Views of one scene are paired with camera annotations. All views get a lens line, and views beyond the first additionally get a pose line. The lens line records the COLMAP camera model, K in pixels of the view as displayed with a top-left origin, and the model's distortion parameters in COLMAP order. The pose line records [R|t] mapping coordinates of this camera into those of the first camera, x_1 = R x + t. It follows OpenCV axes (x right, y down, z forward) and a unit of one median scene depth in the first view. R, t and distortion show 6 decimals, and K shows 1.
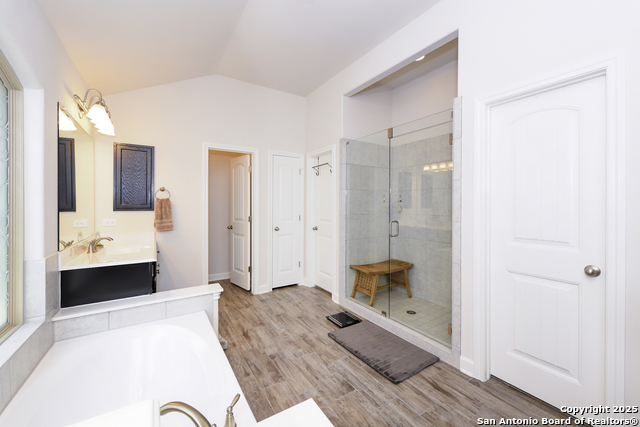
lens RADIAL K [[255.9, 0, 320.6], [0, 255.9, 207.7], [0, 0, 1]] dist [-0.000760, -0.000518]
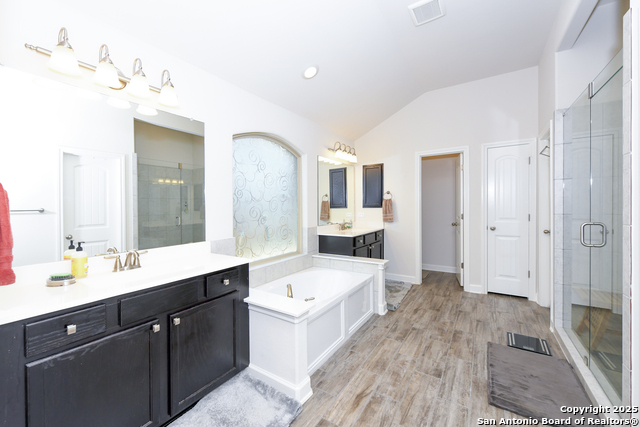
lens RADIAL K [[255.9, 0, 320.6], [0, 255.9, 207.7], [0, 0, 1]] dist [-0.000760, -0.000518]
pose [[0.415364, 0.001008, -0.909655, 0.565188], [0.000958, 0.999998, 0.001545, 0.010292], [0.909655, -0.001513, 0.415363, 0.082865]]
